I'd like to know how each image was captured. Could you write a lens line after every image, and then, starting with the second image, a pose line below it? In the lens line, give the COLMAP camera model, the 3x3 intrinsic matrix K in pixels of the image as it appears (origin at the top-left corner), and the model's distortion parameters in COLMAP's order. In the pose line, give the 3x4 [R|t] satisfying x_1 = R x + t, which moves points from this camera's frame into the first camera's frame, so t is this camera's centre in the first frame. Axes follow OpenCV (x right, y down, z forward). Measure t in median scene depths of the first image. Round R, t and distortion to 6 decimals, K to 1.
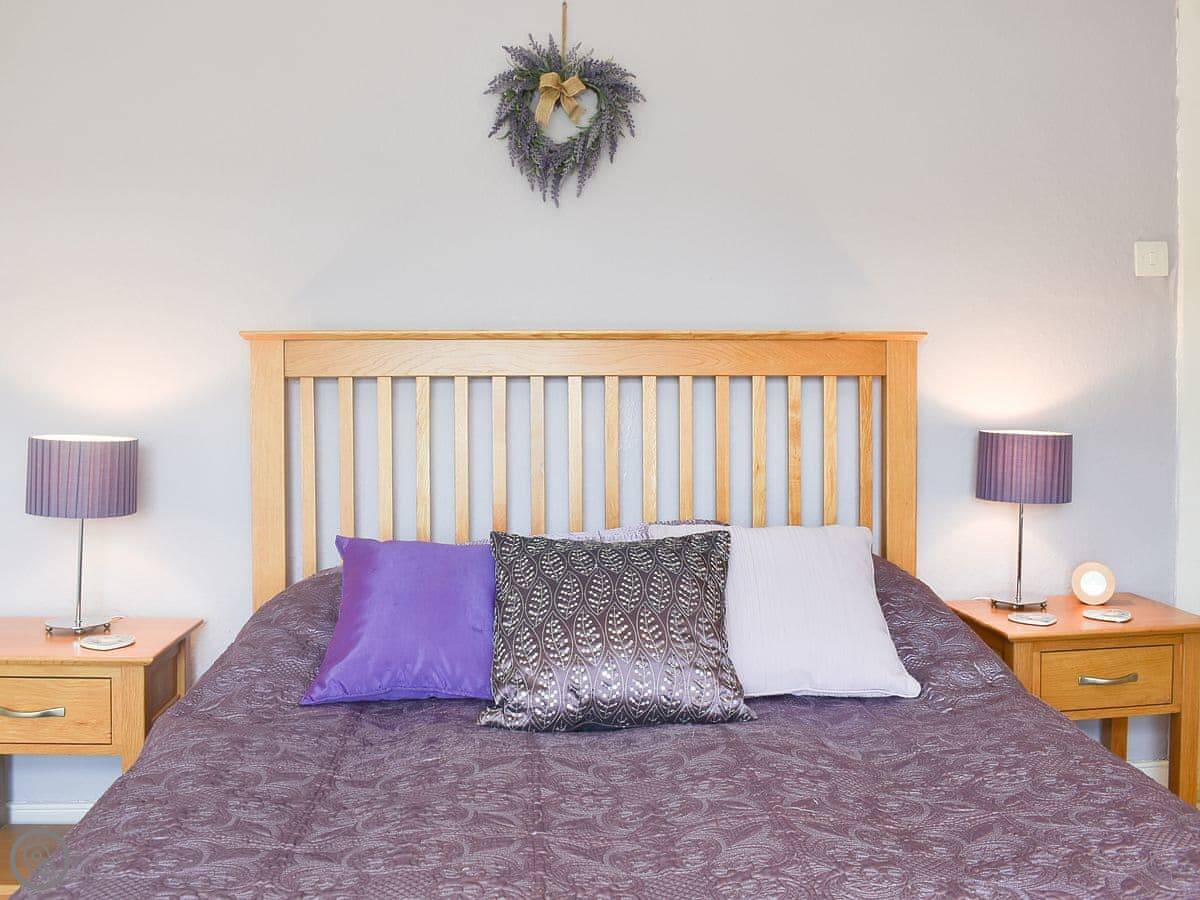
lens RADIAL K [[1070.0, 0, 603.6], [0, 1070.0, 442.7], [0, 0, 1]] dist [-0.094341, 0.007334]
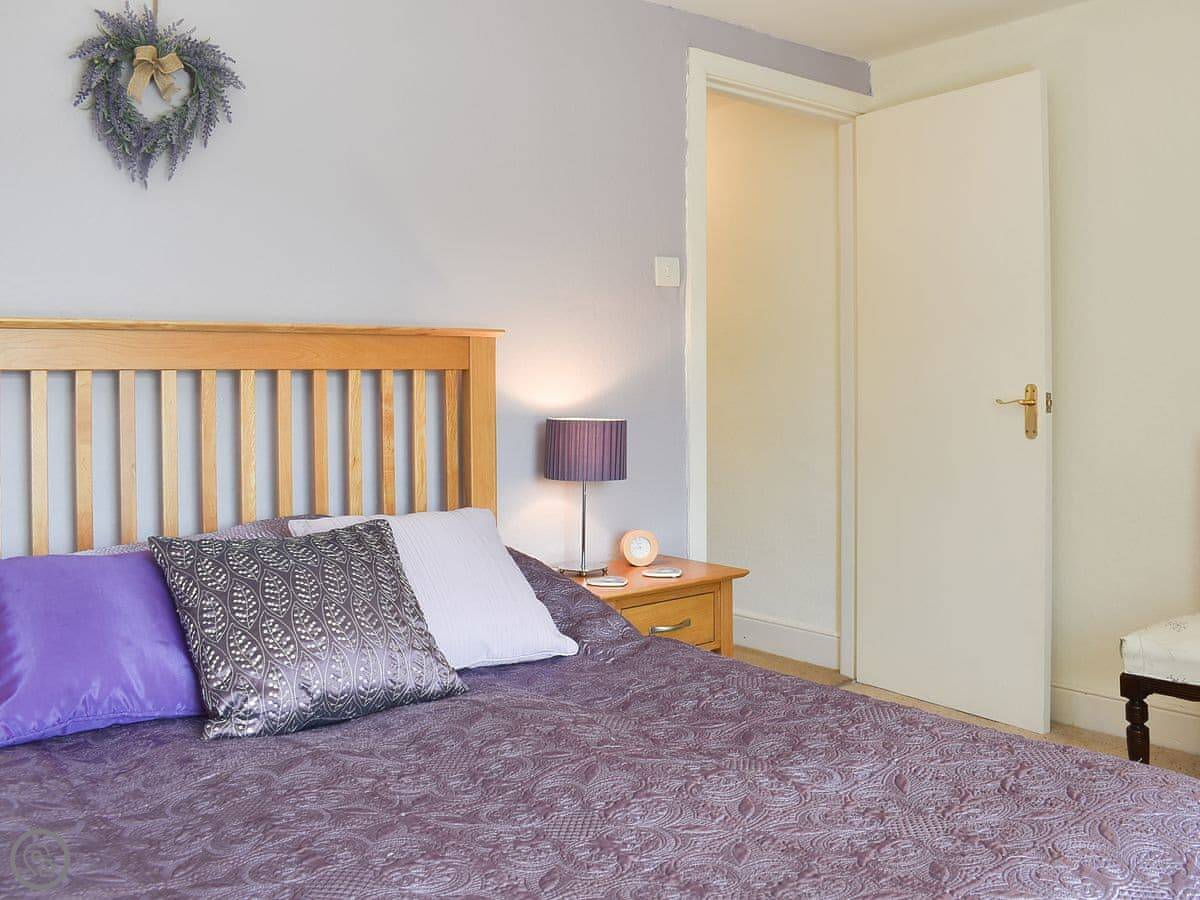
lens RADIAL K [[1082.8, 0, 600.5], [0, 1082.8, 400.4], [0, 0, 1]] dist [-0.081576, 0.002529]
pose [[0.838903, -0.012698, 0.544133, -0.326548], [0.033940, 0.999003, -0.029014, 0.006598], [-0.543222, 0.042808, 0.838497, 0.016004]]
